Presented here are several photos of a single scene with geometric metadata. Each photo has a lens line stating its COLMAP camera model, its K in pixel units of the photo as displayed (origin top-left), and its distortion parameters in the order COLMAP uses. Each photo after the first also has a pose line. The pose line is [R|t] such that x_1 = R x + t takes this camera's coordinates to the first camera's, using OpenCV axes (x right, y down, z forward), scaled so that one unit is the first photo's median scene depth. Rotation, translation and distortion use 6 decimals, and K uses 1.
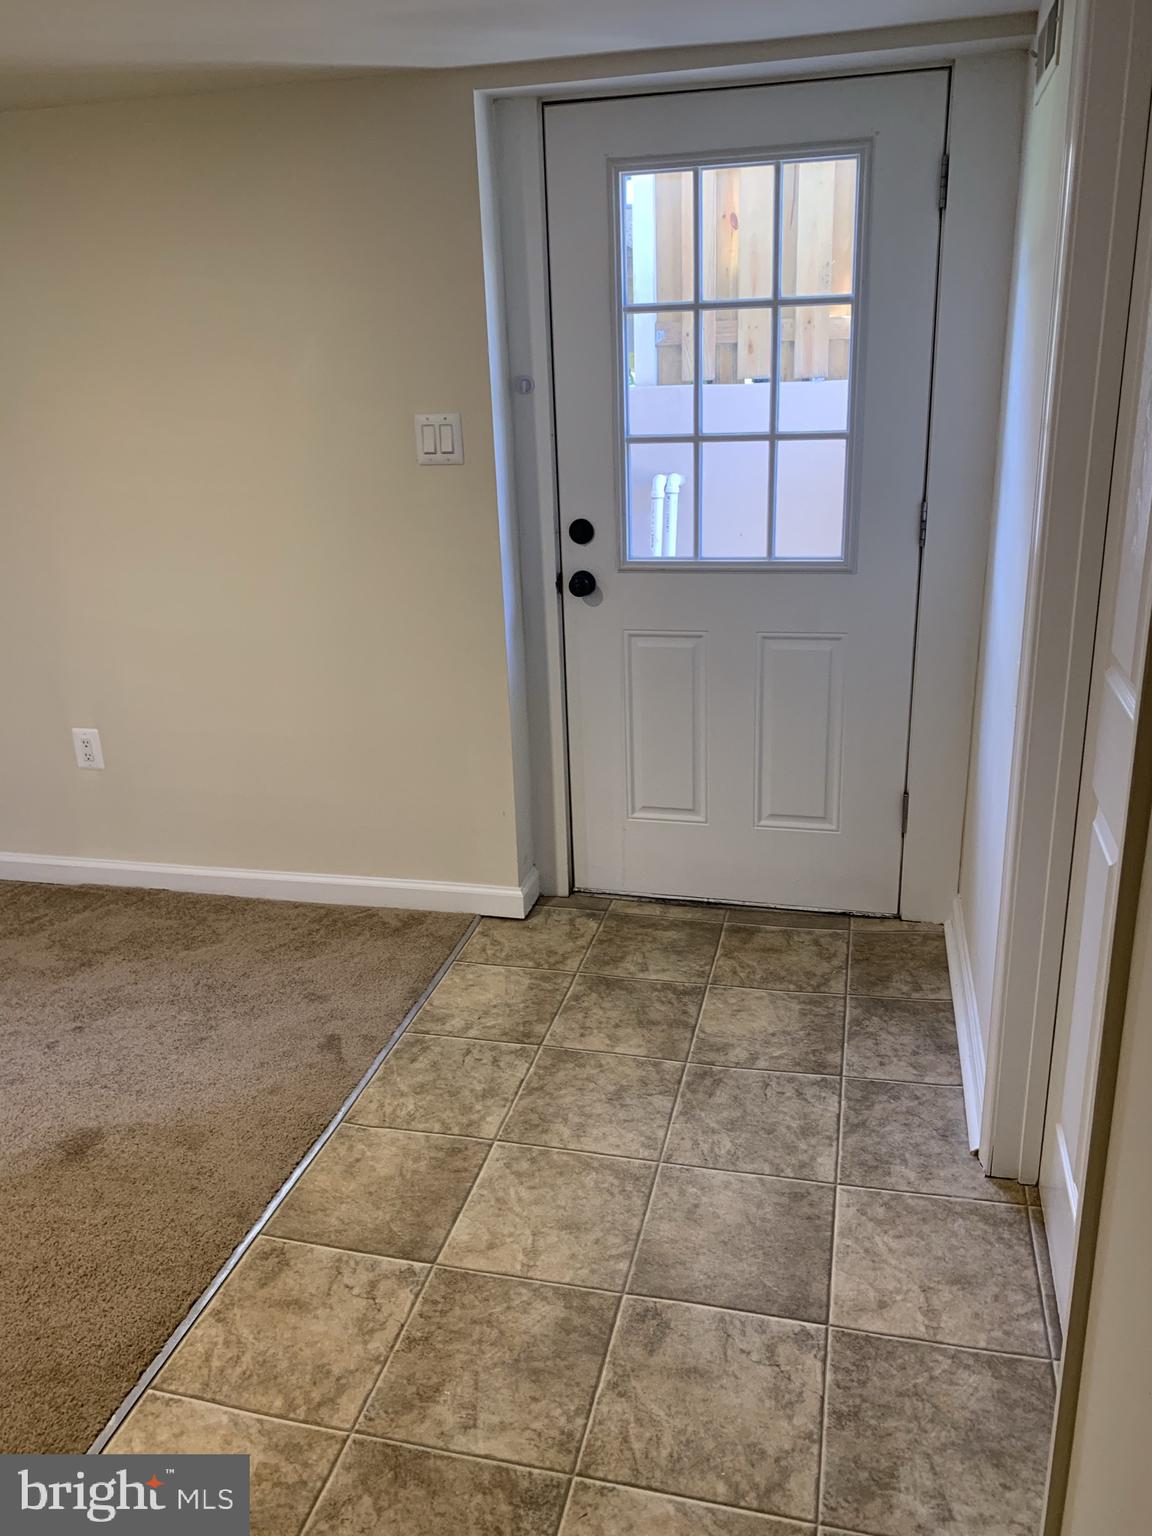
lens RADIAL K [[1166.5, 0, 581.3], [0, 1166.5, 748.8], [0, 0, 1]] dist [0.035142, -0.039340]
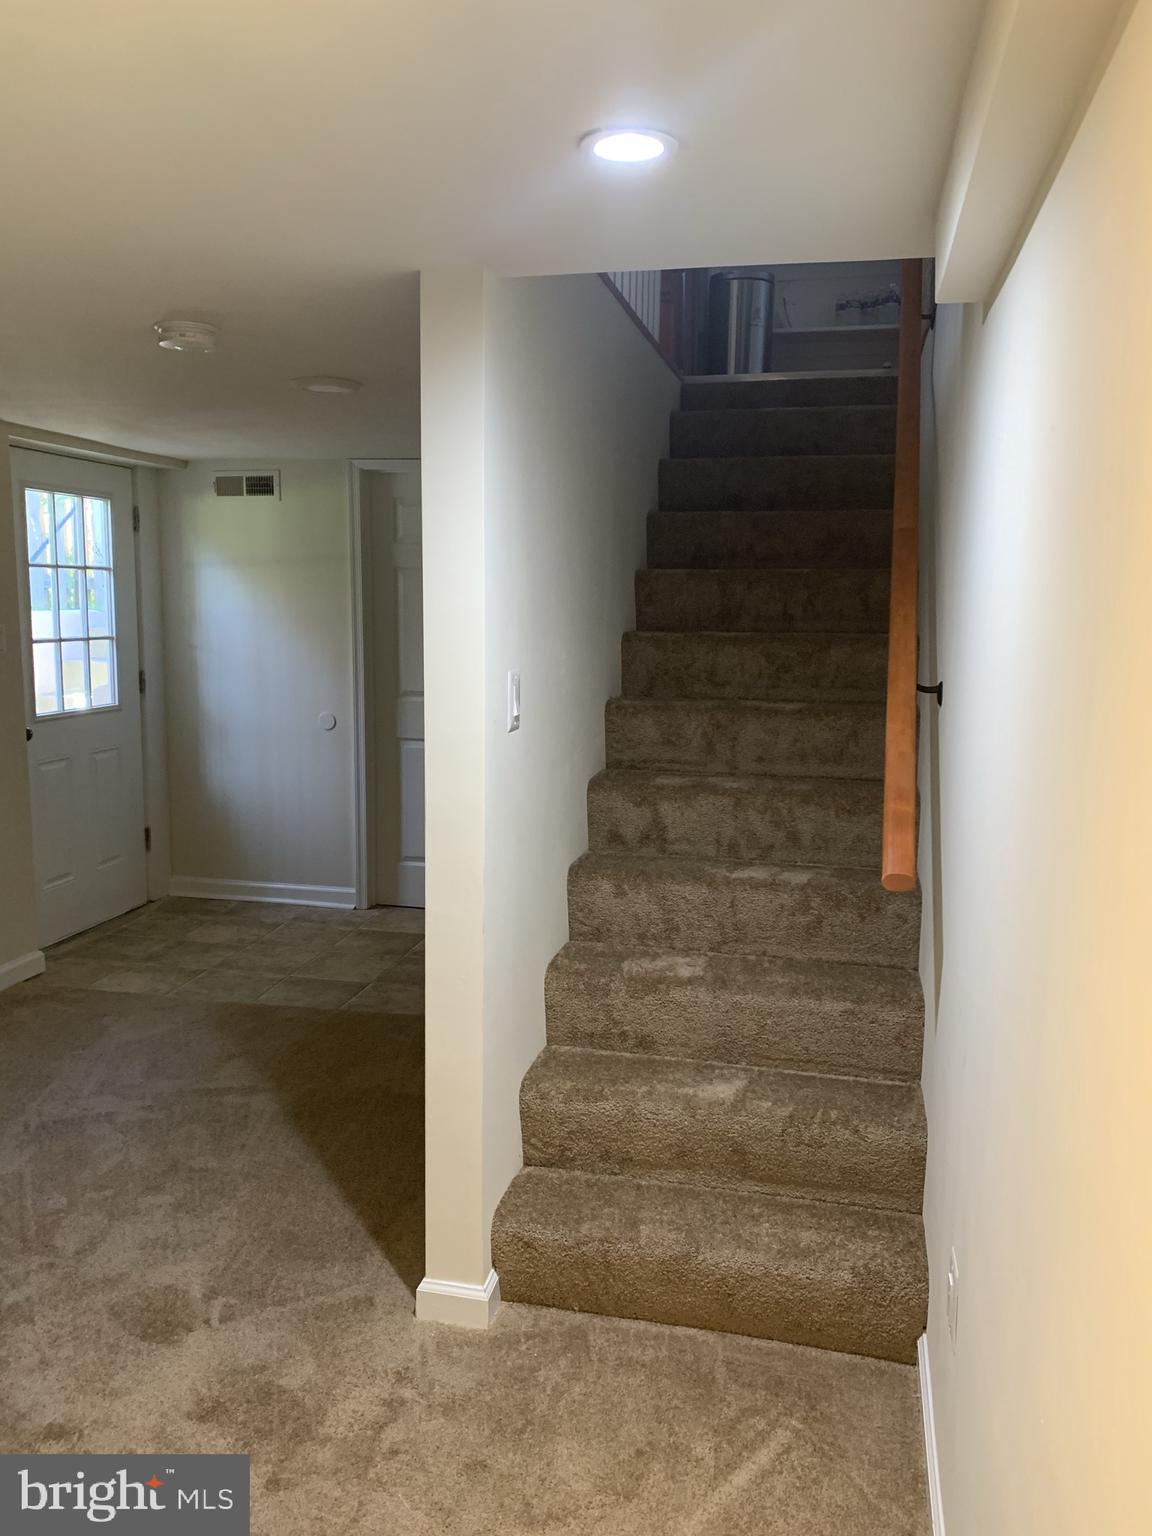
lens RADIAL K [[1166.5, 0, 581.3], [0, 1166.5, 748.8], [0, 0, 1]] dist [0.035142, -0.039340]
pose [[-0.027417, -0.096322, 0.994973, -2.193799], [0.299204, 0.948923, 0.100108, -0.085499], [-0.953795, 0.300445, 0.002804, 0.448157]]
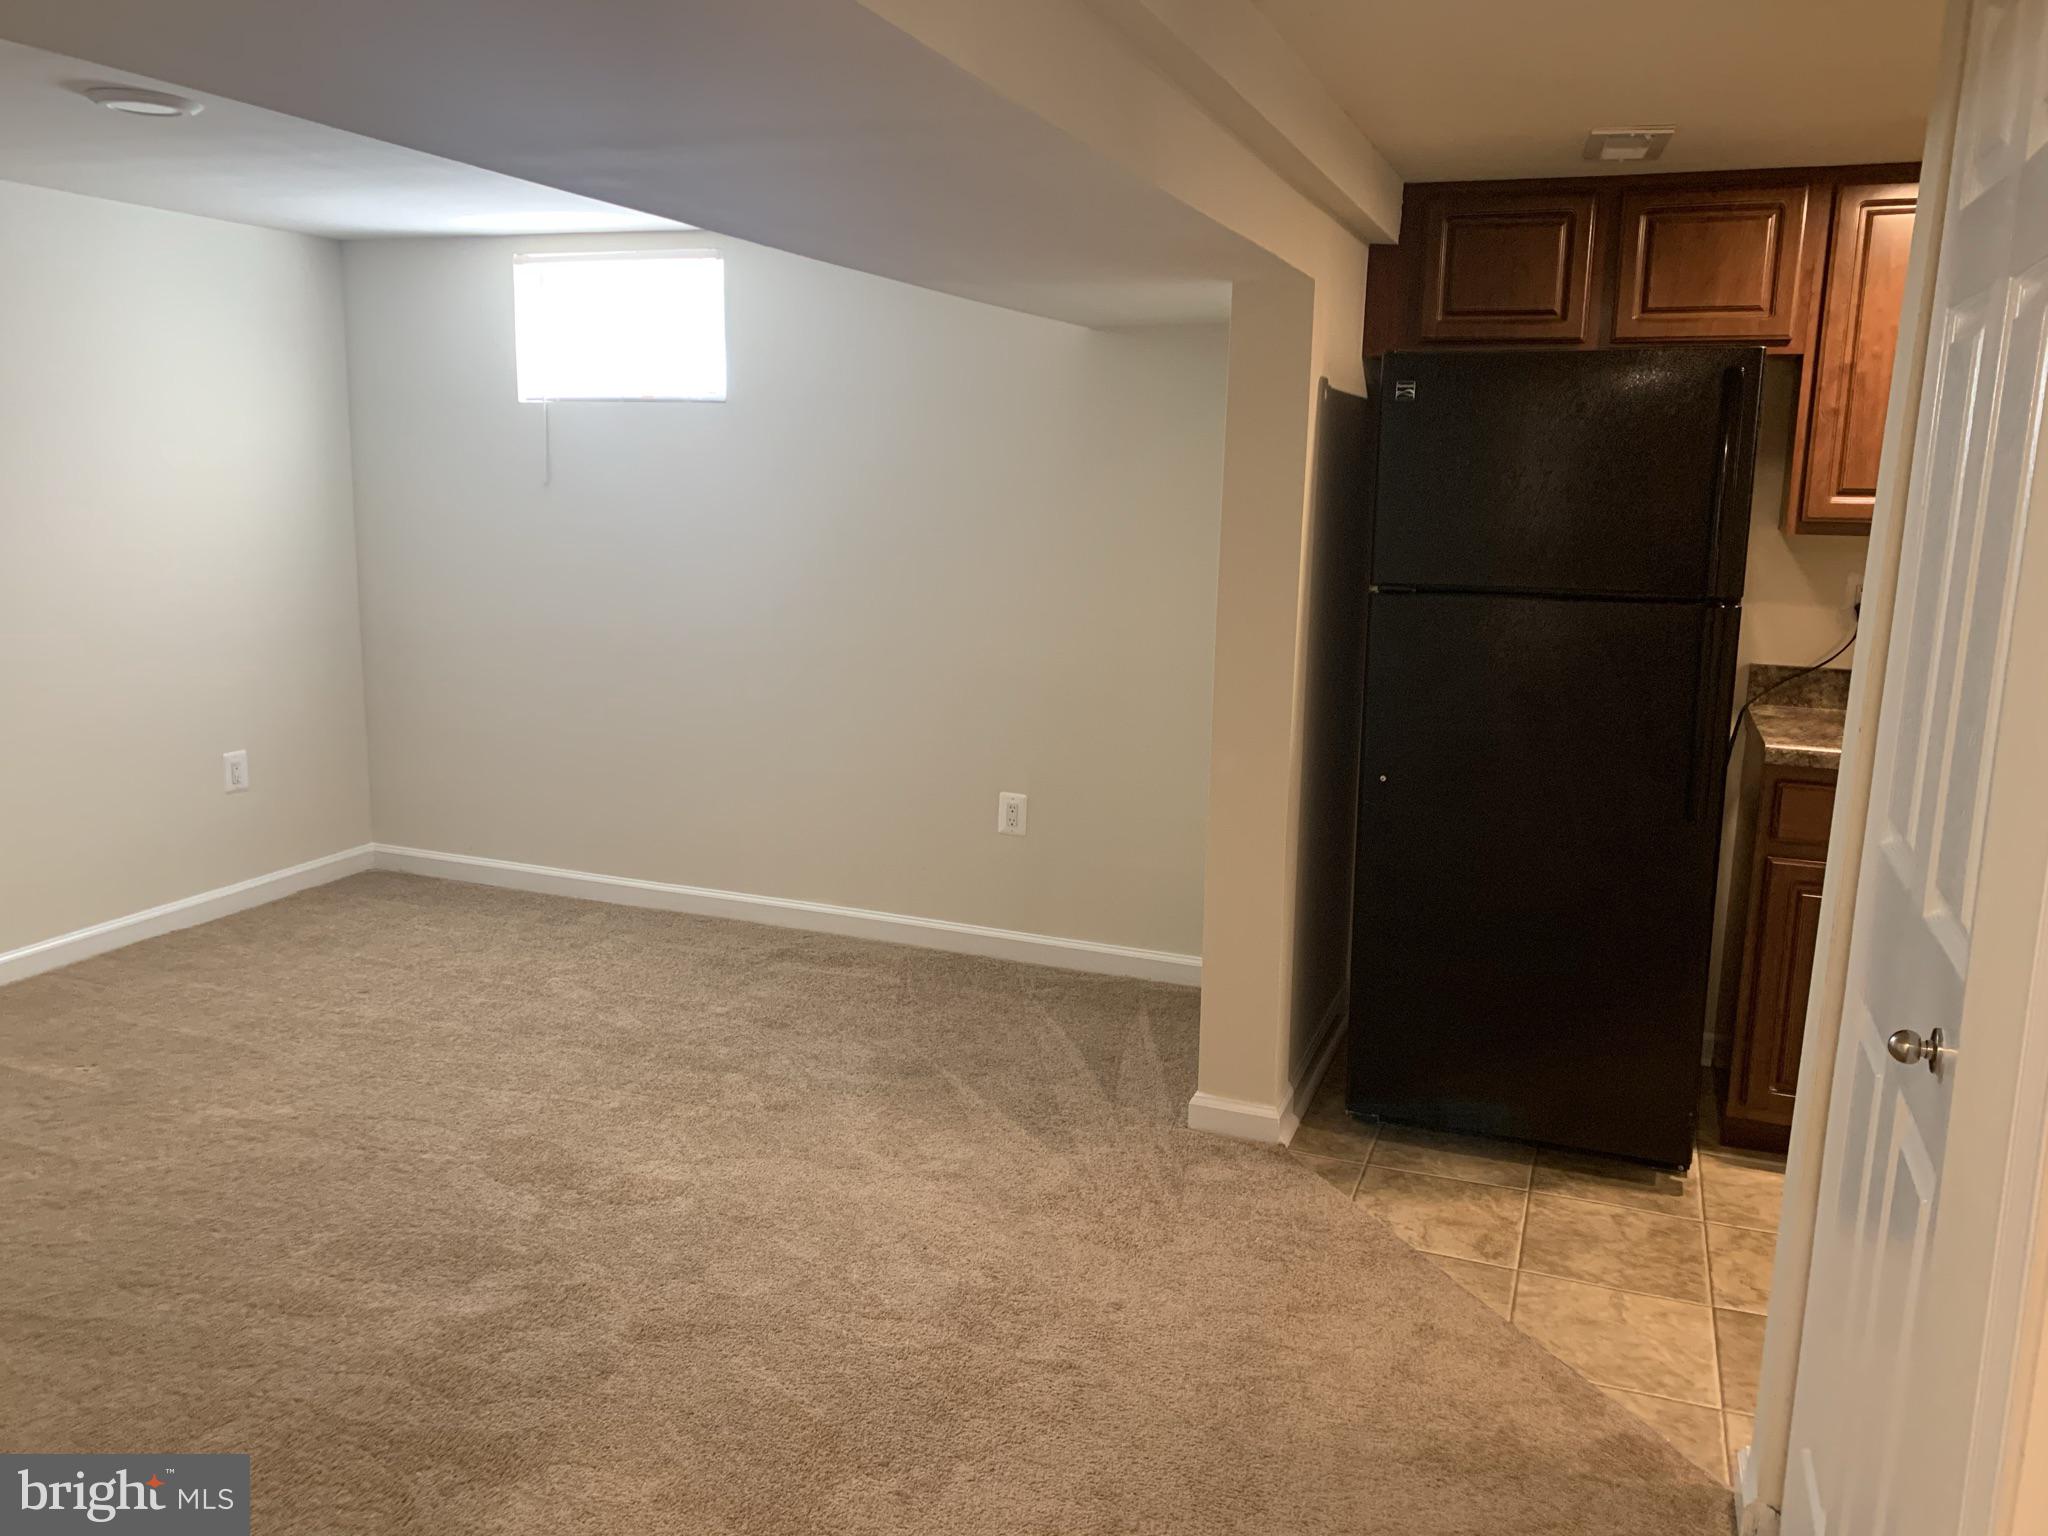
lens RADIAL K [[1573.6, 0, 1022.7], [0, 1573.6, 741.8], [0, 0, 1]] dist [0.029104, -0.004148]
pose [[-0.992604, -0.000375, 0.121398, 0.594911], [0.056558, 0.883410, 0.465175, -0.641587], [-0.107419, 0.468600, -0.876855, 1.875019]]
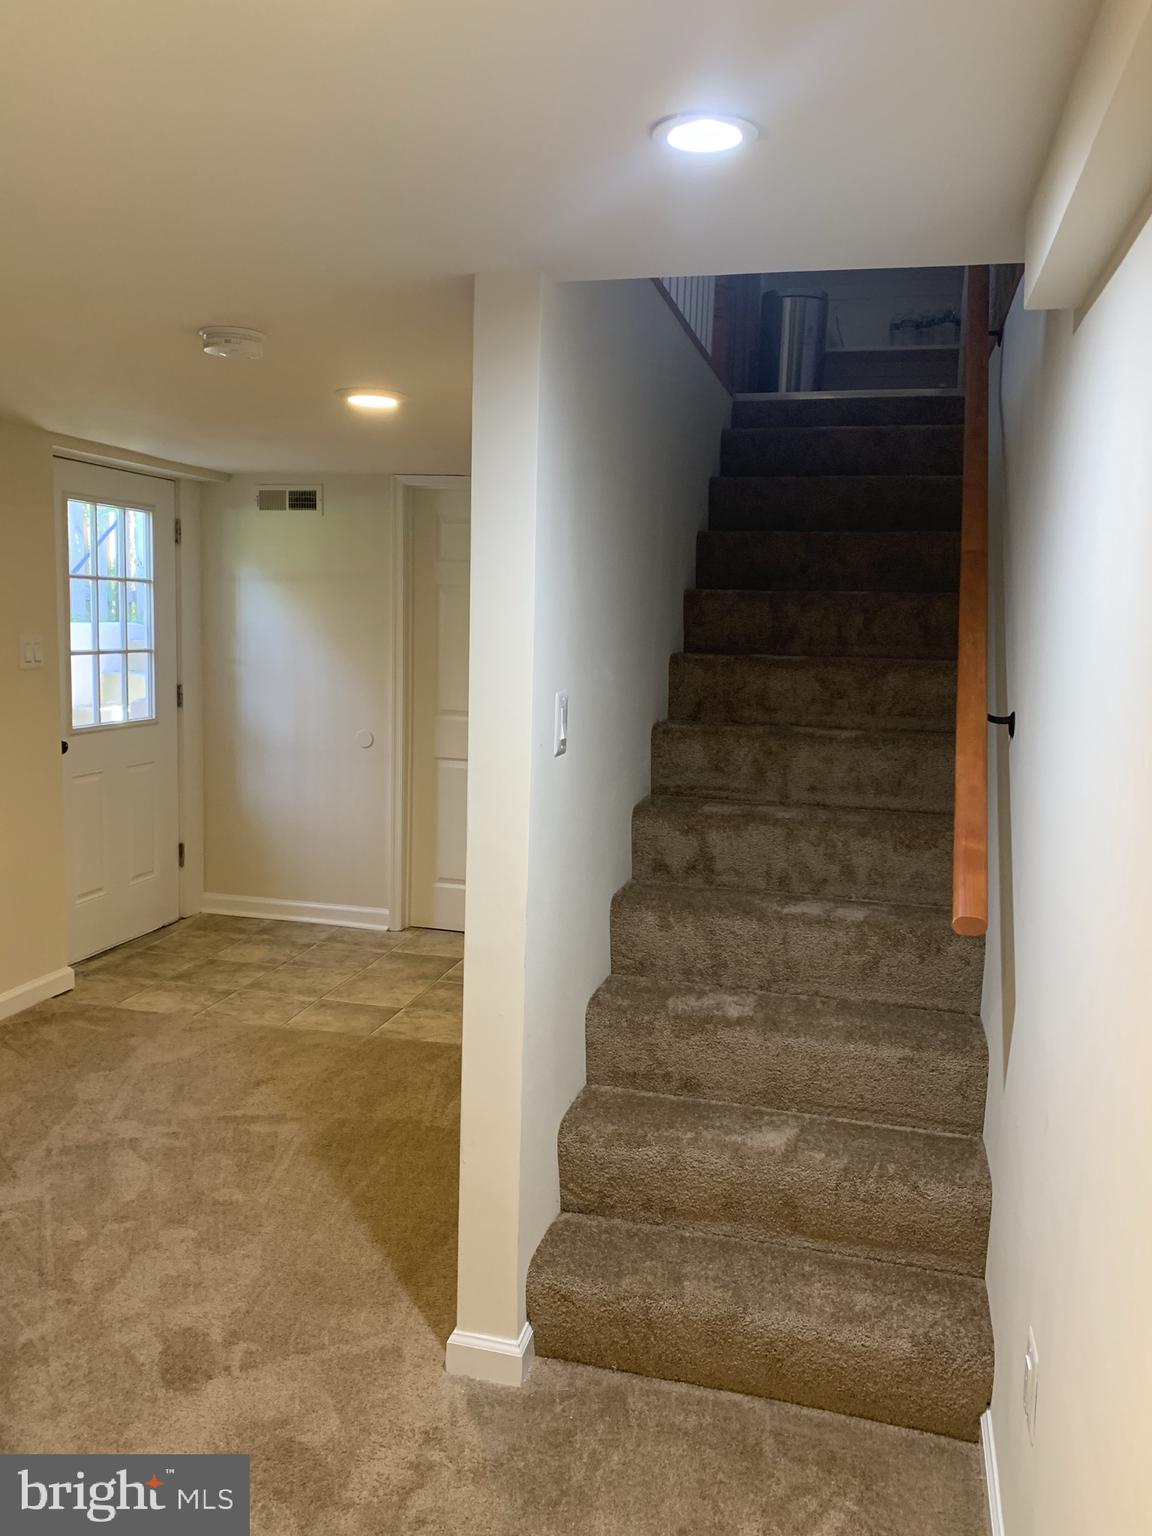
lens RADIAL K [[1166.5, 0, 581.3], [0, 1166.5, 748.8], [0, 0, 1]] dist [0.035142, -0.039340]
pose [[0.002715, -0.079213, 0.996854, -2.139758], [0.283085, 0.956142, 0.075207, -0.089910], [-0.959091, 0.281990, 0.025020, 0.461880]]
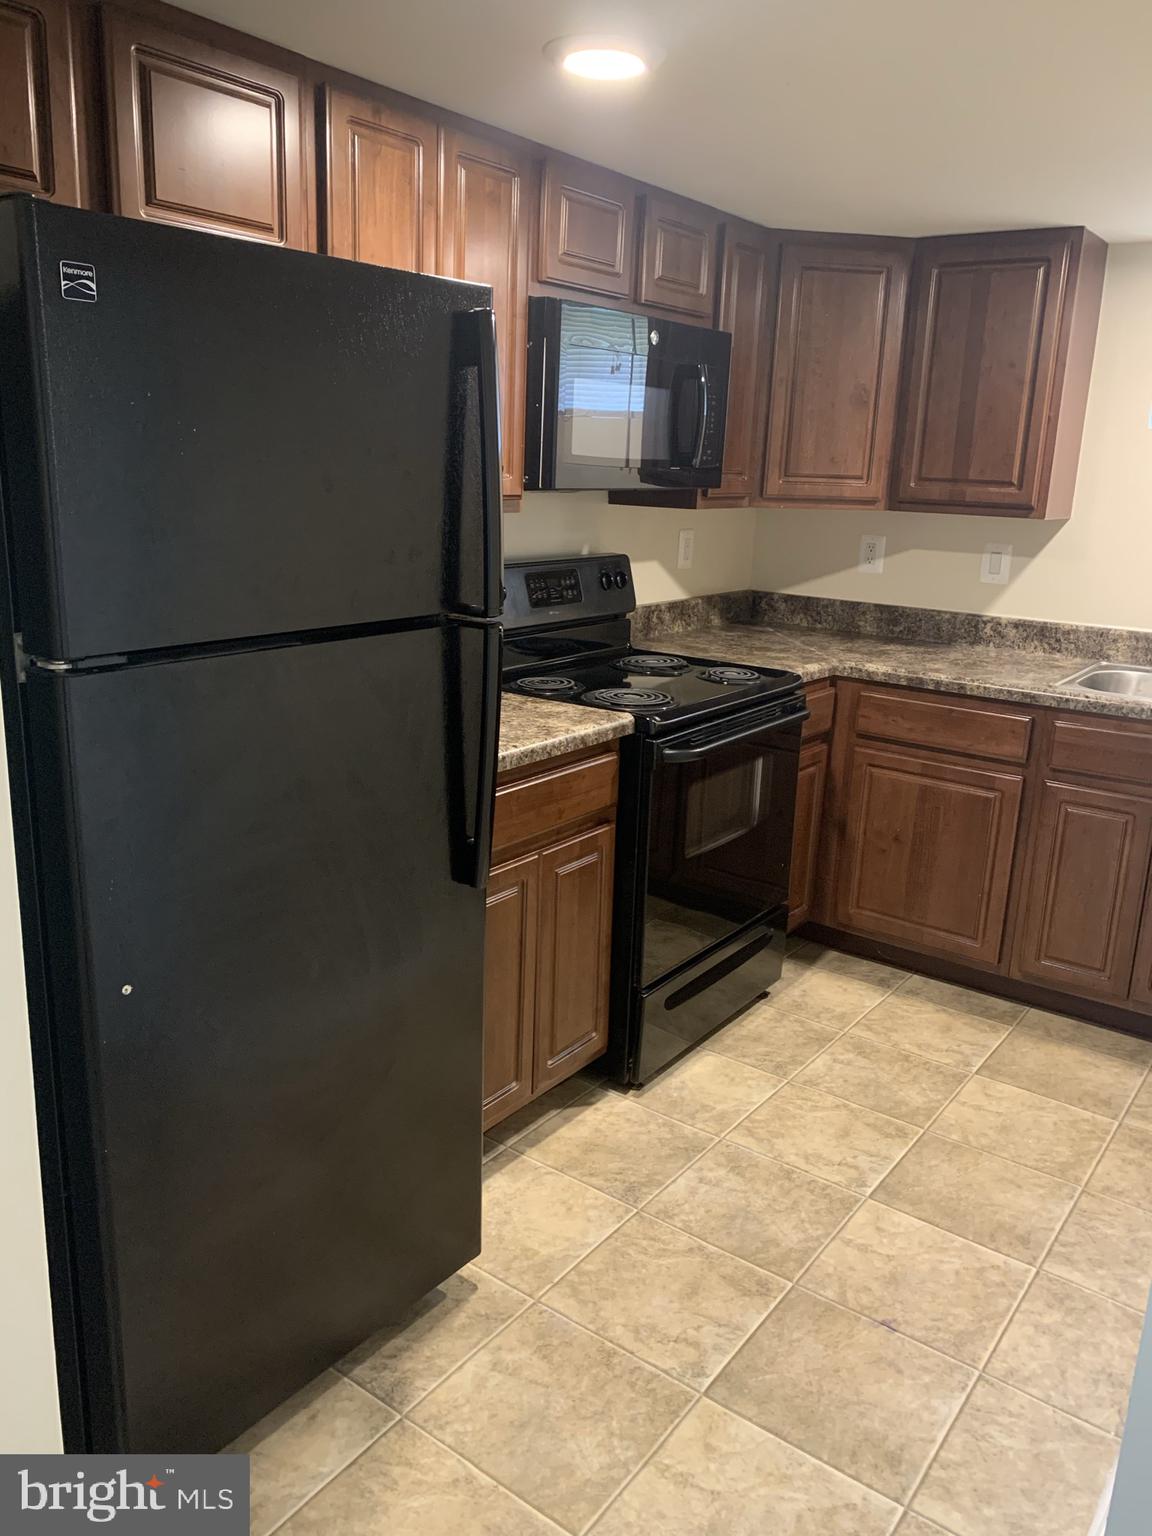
lens RADIAL K [[1166.5, 0, 581.3], [0, 1166.5, 748.8], [0, 0, 1]] dist [0.035142, -0.039340]
pose [[-0.383112, 0.247076, -0.890044, 0.888706], [-0.303865, 0.876221, 0.374035, -0.306325], [0.872291, 0.413751, -0.260613, 0.818488]]
